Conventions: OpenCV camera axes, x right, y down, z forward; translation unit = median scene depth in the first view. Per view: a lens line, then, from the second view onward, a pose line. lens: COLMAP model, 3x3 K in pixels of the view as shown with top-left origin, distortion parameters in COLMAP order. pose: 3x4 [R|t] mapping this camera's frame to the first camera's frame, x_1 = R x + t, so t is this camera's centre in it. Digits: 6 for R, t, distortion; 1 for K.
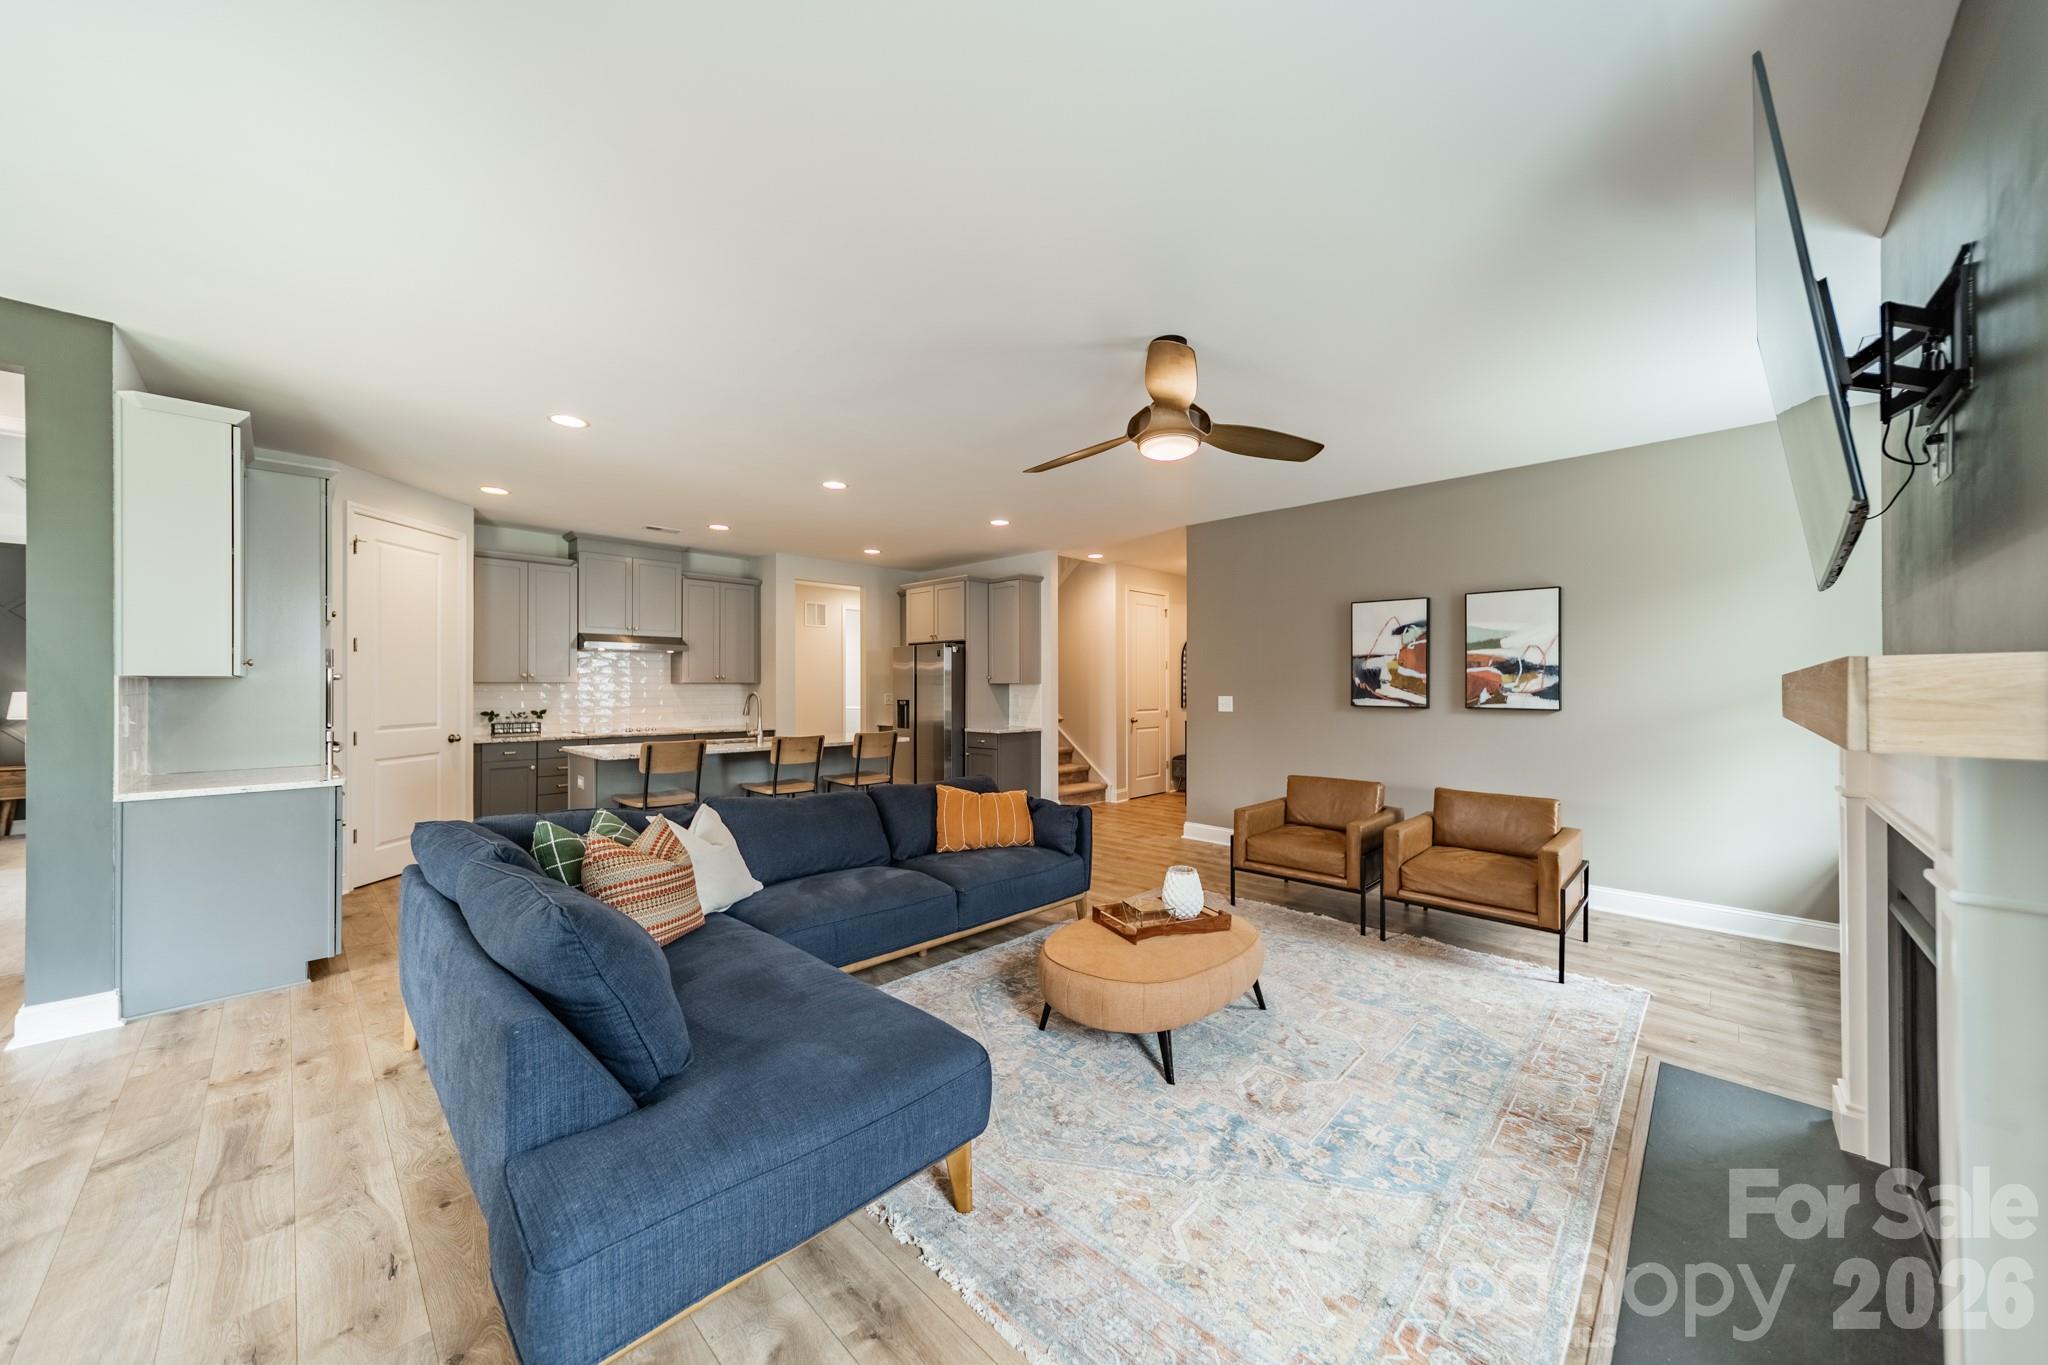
lens RADIAL K [[719.0, 0, 1026.8], [0, 719.0, 682.0], [0, 0, 1]] dist [0.007380, 0.000335]
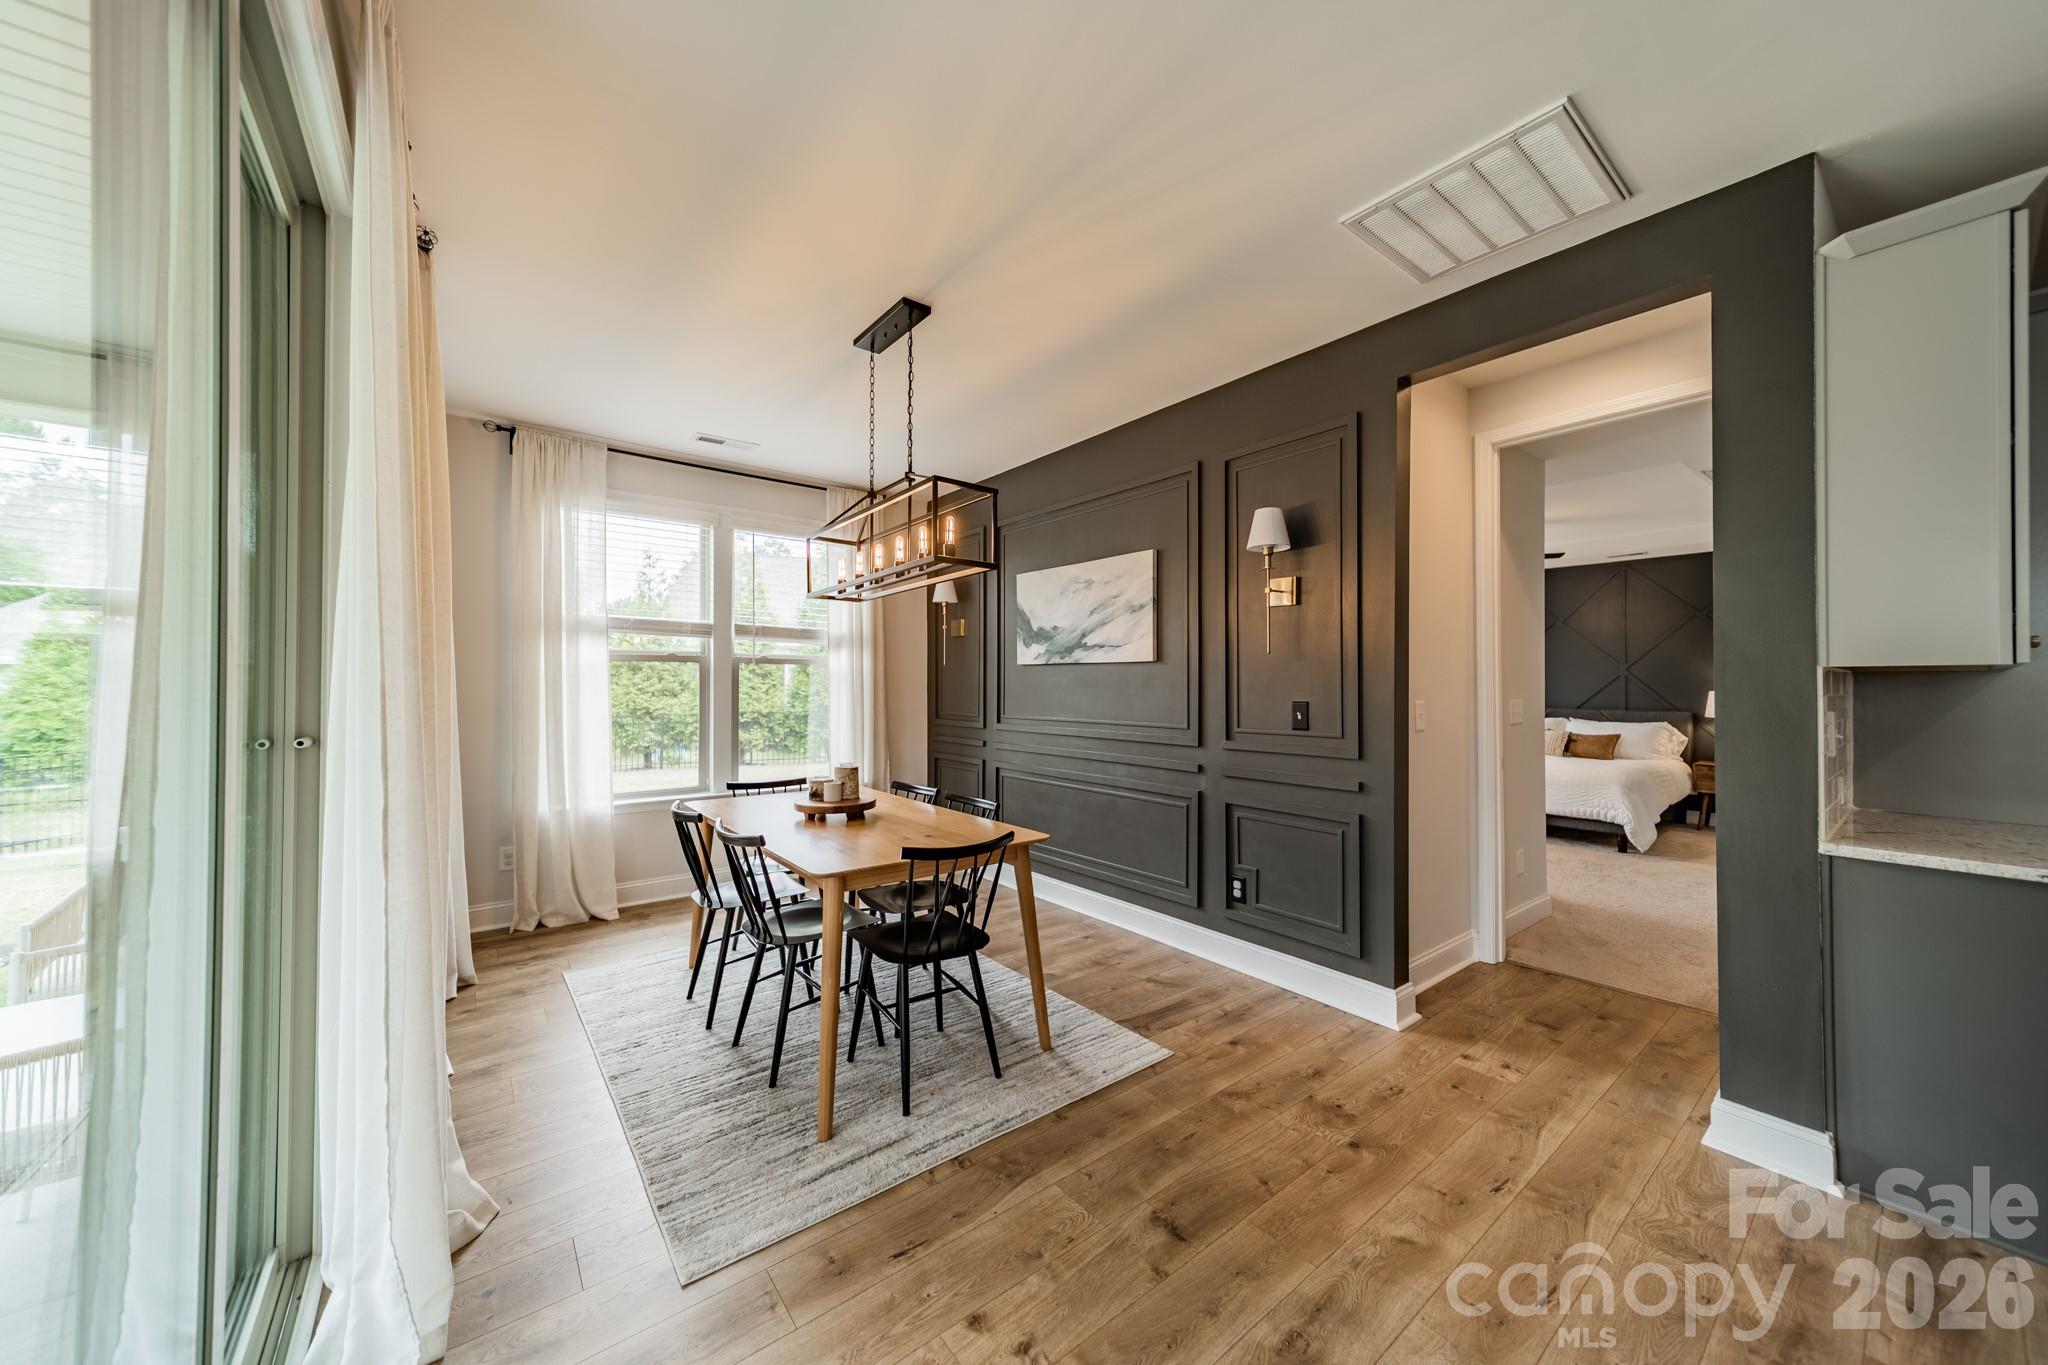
lens RADIAL K [[719.0, 0, 1026.4], [0, 719.0, 675.7], [0, 0, 1]] dist [0.007380, 0.000335]
pose [[-0.129107, -0.012091, -0.991557, -0.213922], [-0.000446, 0.999926, -0.012135, 0.003563], [0.991631, -0.001124, -0.129103, 0.156123]]
